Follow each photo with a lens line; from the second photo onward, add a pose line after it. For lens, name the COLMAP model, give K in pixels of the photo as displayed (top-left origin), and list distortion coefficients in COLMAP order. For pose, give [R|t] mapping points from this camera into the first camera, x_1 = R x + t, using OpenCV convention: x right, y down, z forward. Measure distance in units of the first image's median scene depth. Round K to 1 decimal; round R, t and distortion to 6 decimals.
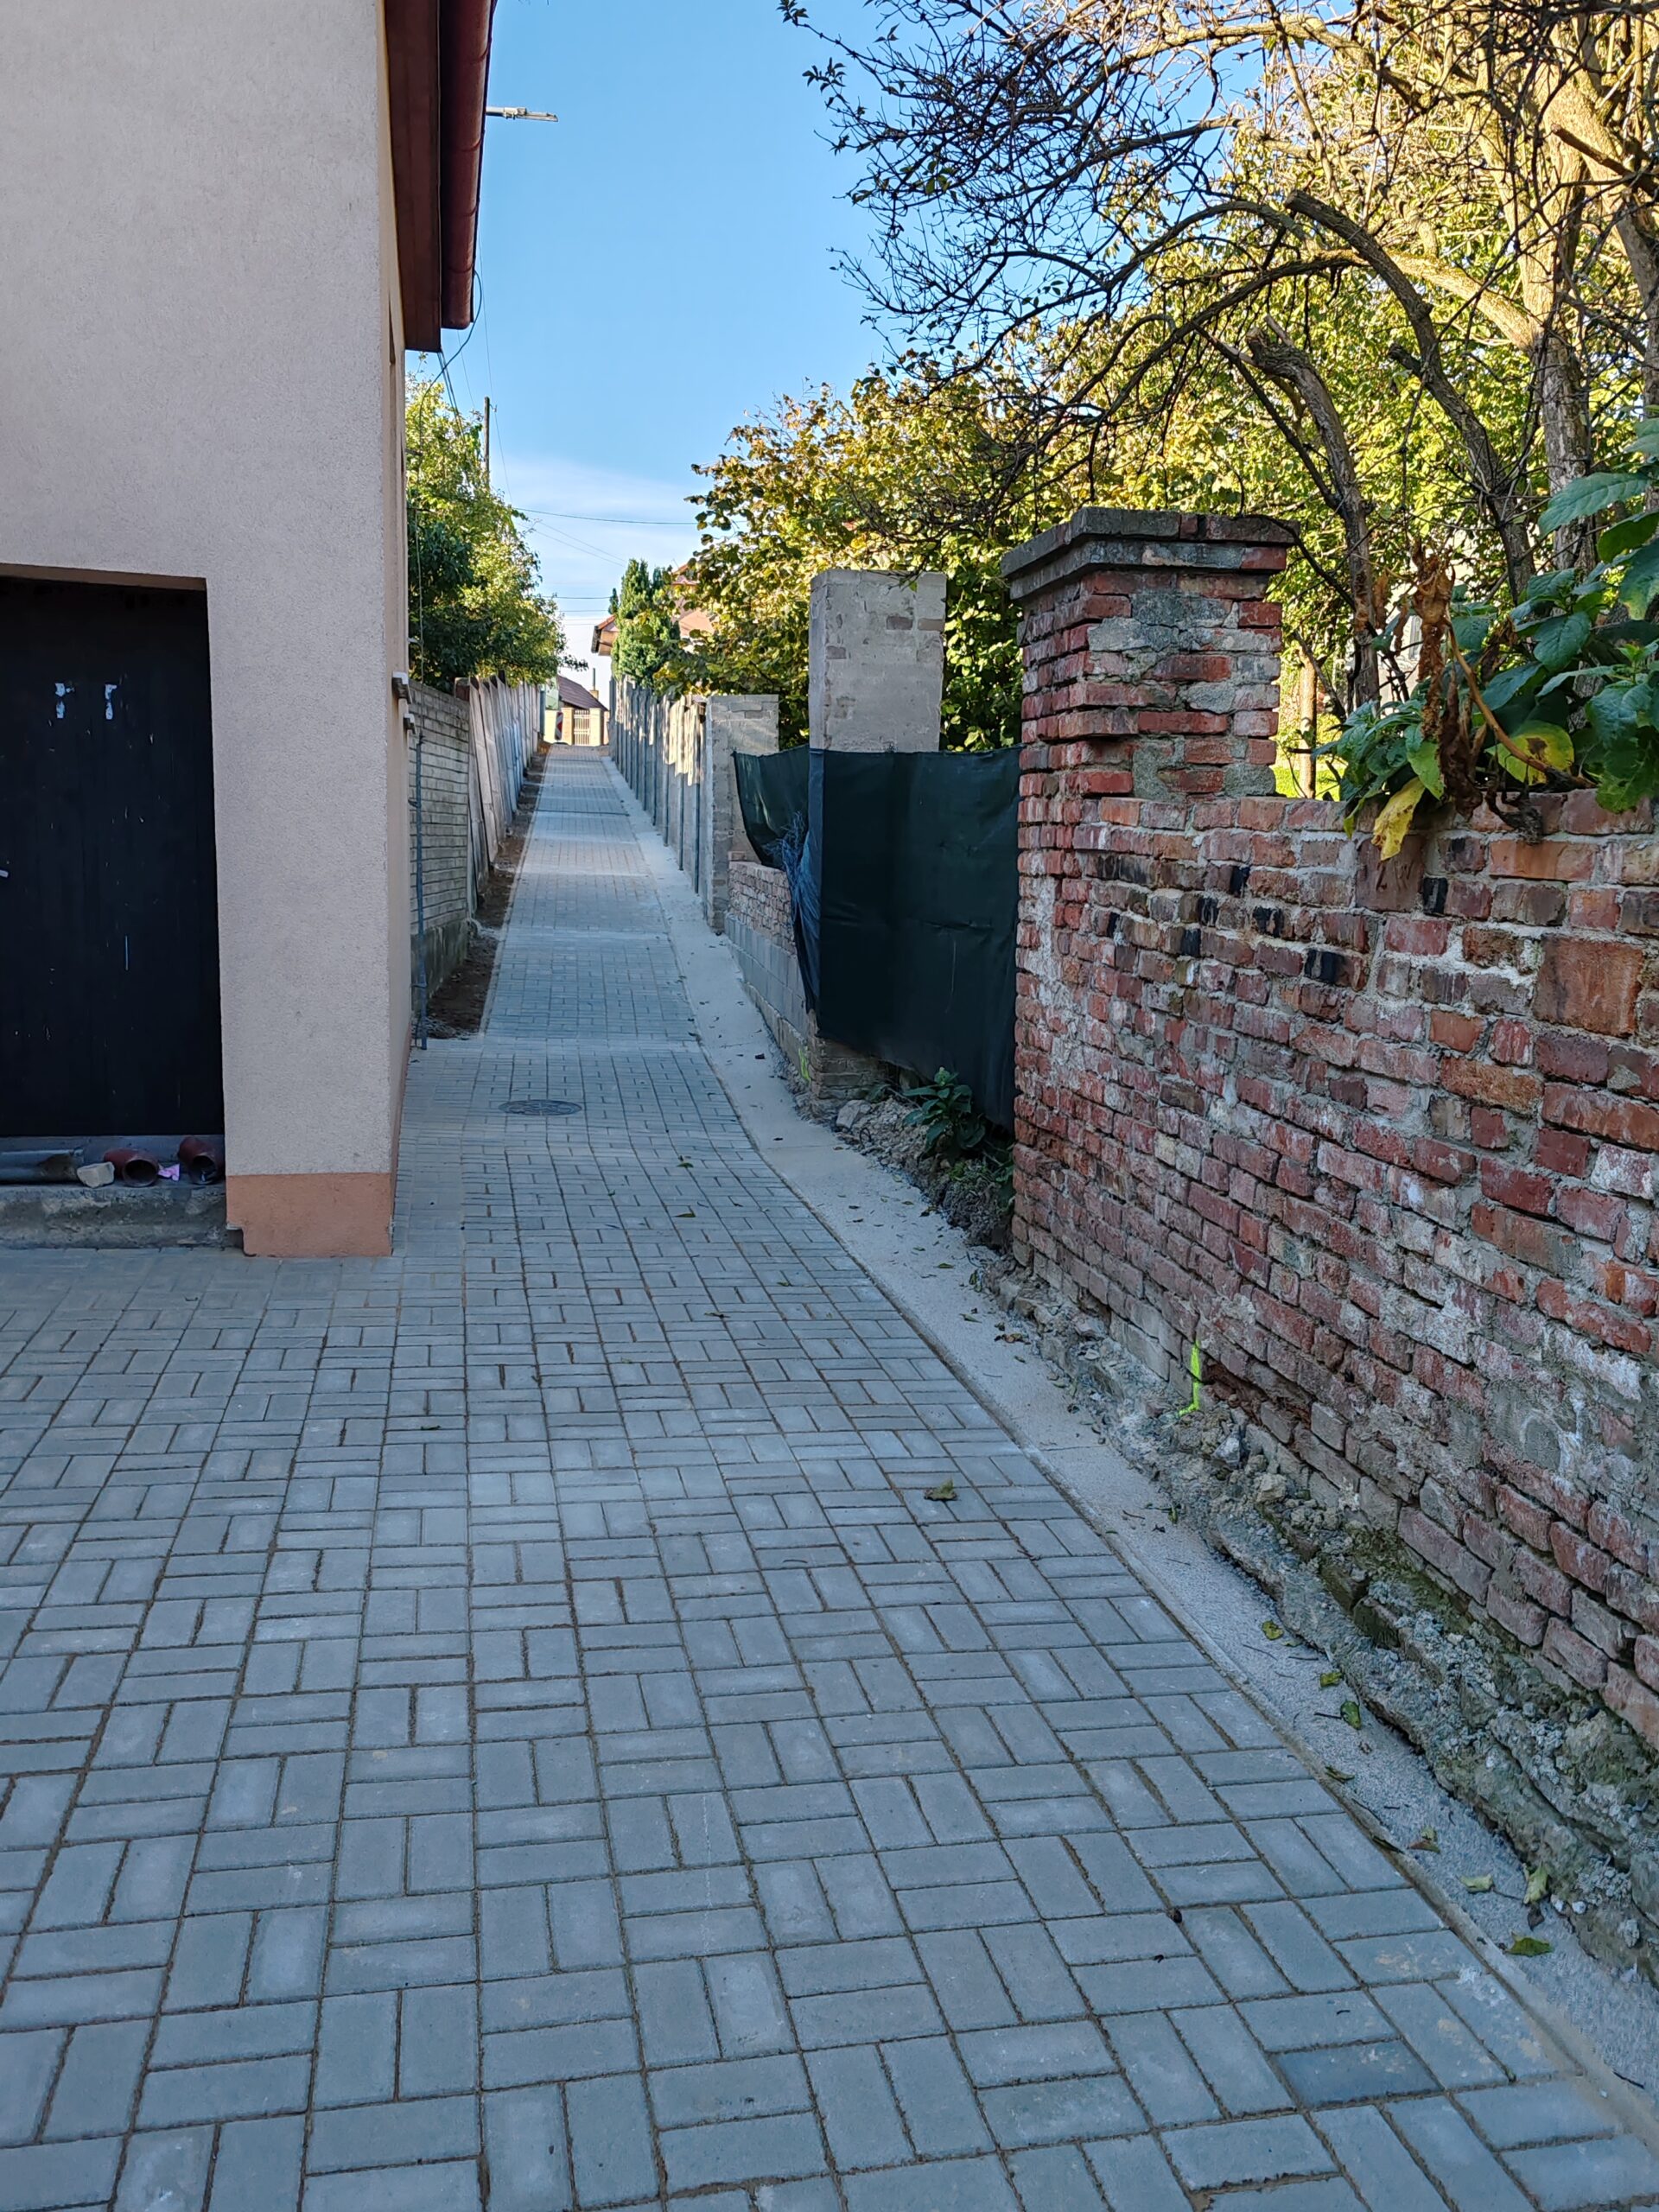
lens RADIAL K [[1699.6, 0, 823.9], [0, 1699.6, 1112.2], [0, 0, 1]] dist [0.059442, -0.033395]
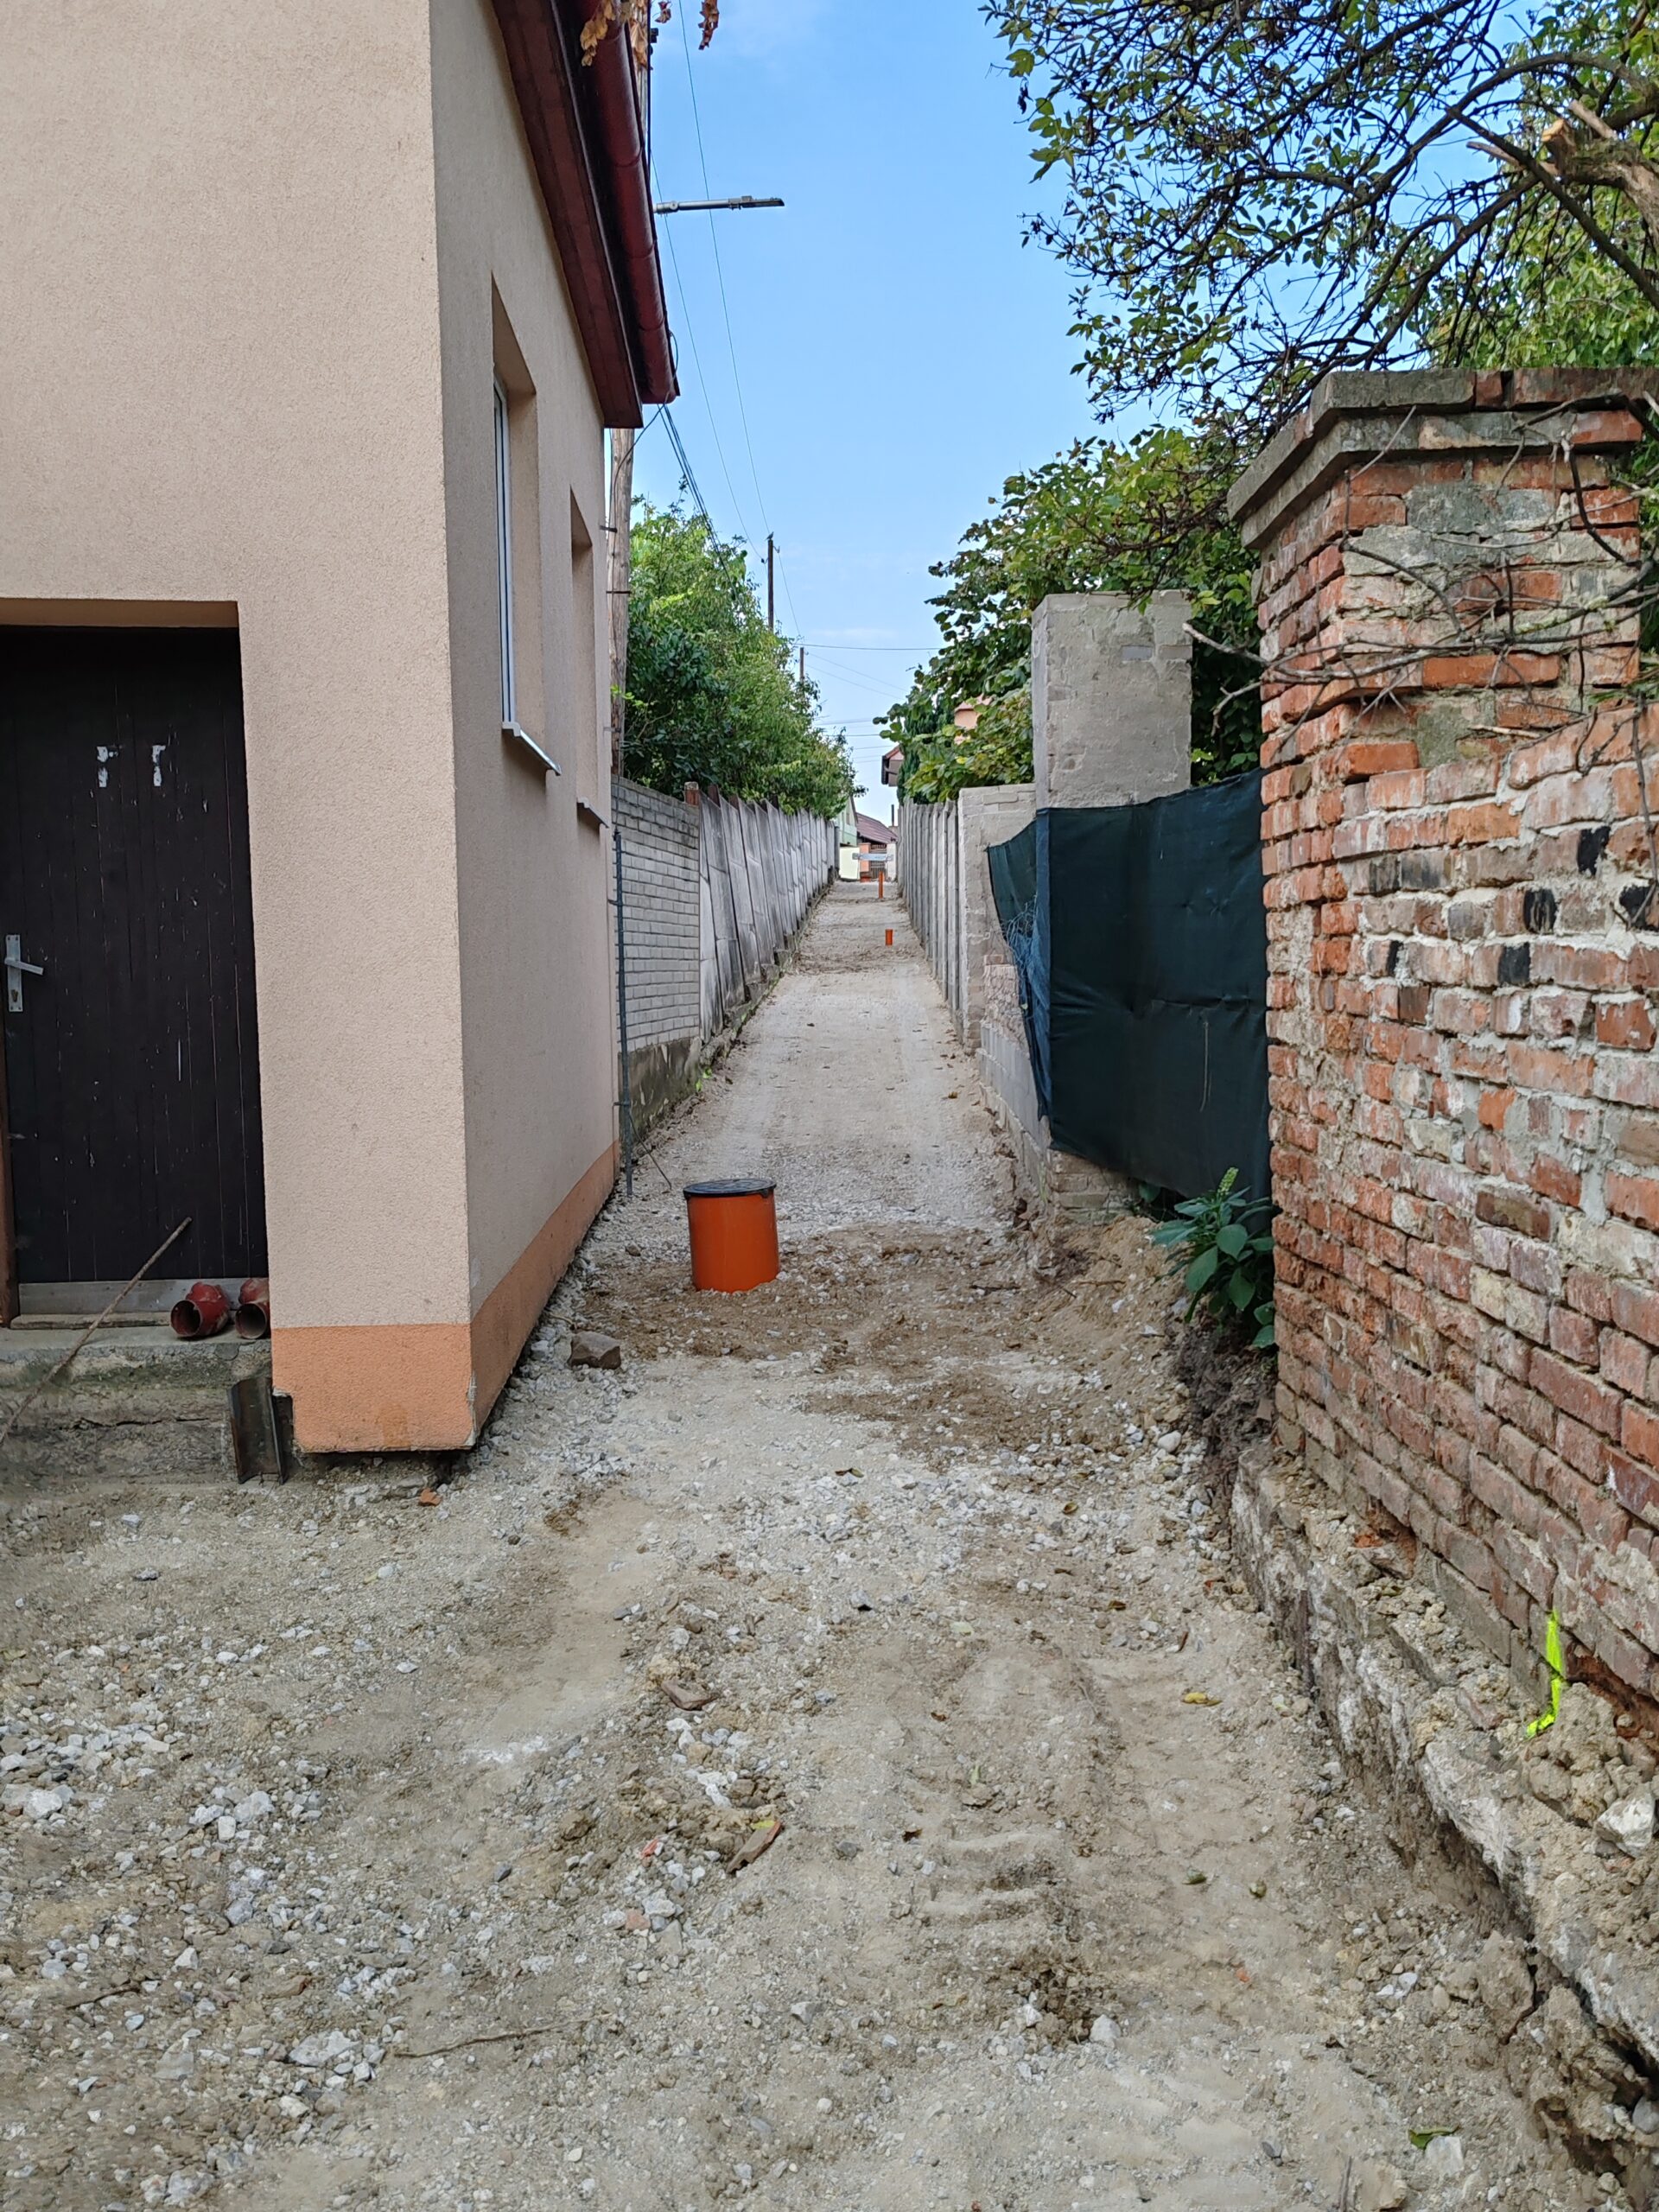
lens RADIAL K [[1708.1, 0, 829.5], [0, 1708.1, 1106.0], [0, 0, 1]] dist [0.024859, -0.004754]
pose [[0.983959, -0.025576, -0.176554, 0.067067], [0.011339, 0.996635, -0.081184, 0.000976], [0.178036, 0.077879, 0.980937, 0.294922]]
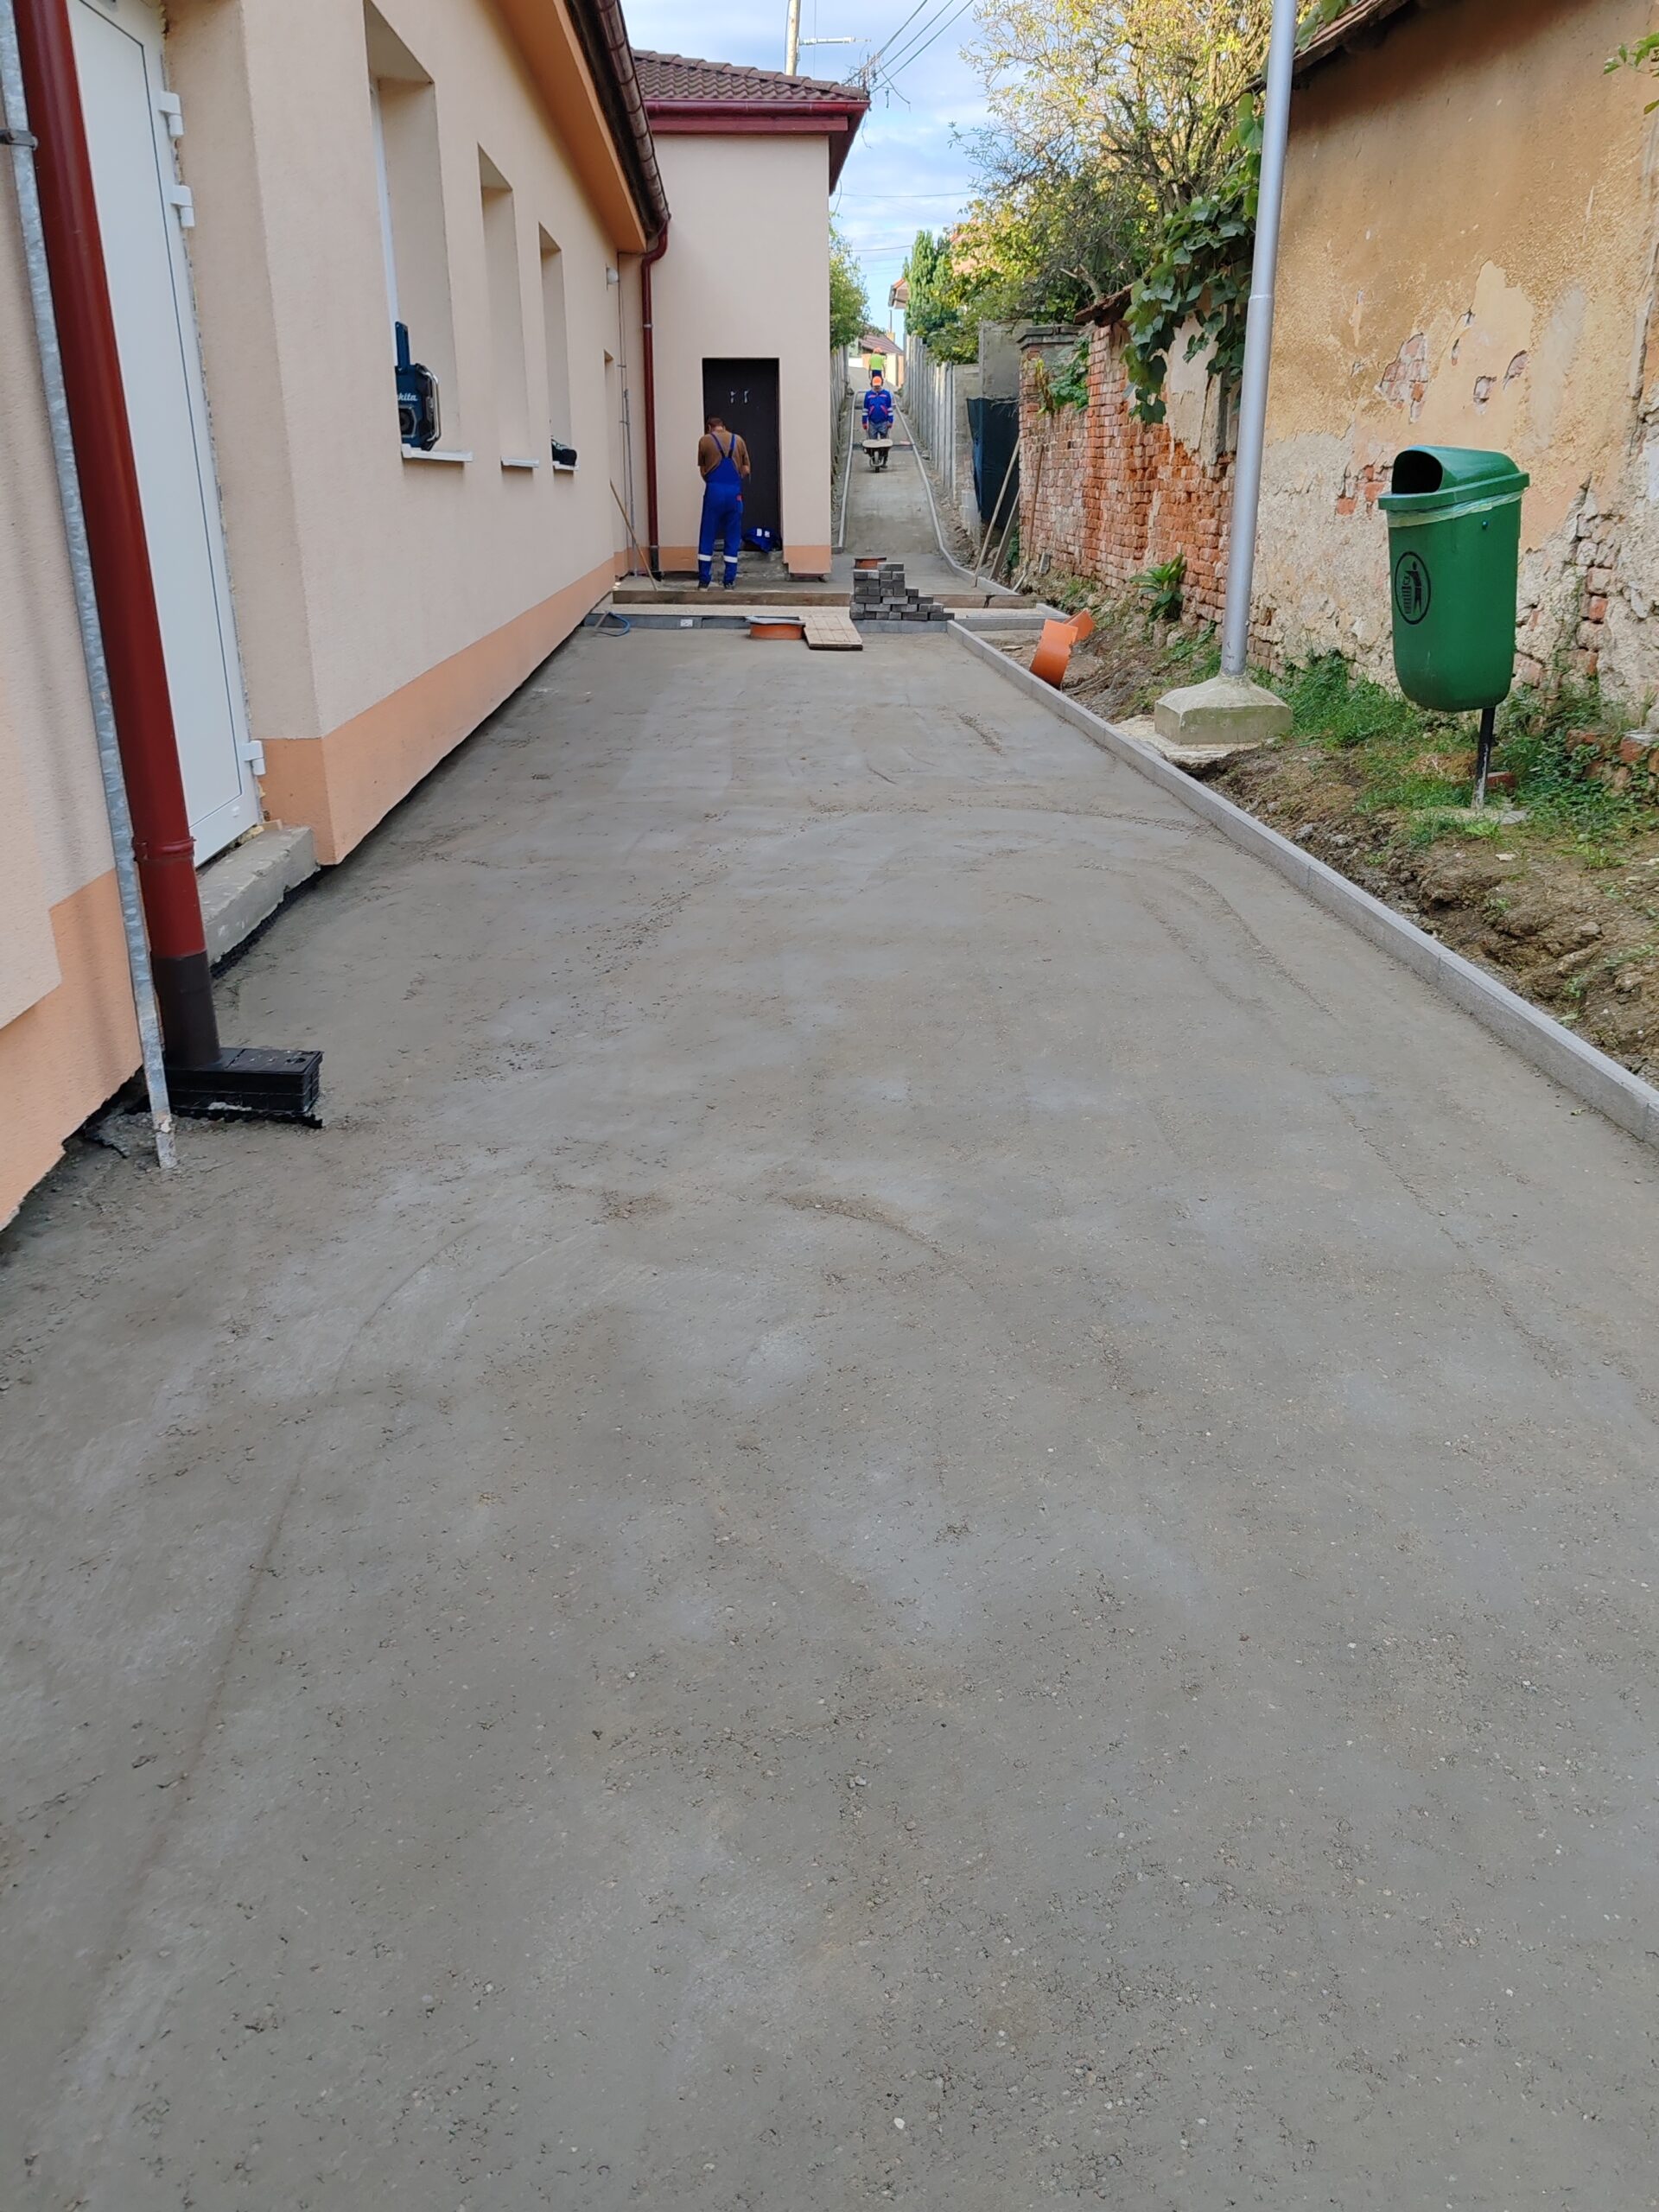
lens RADIAL K [[1714.0, 0, 829.5], [0, 1714.0, 1106.0], [0, 0, 1]] dist [0.056504, -0.031167]
pose [[0.985750, 0.020613, -0.166949, 0.388428], [0.010372, 0.983128, 0.182627, 0.595652], [0.167896, -0.181756, 0.968904, -2.927894]]
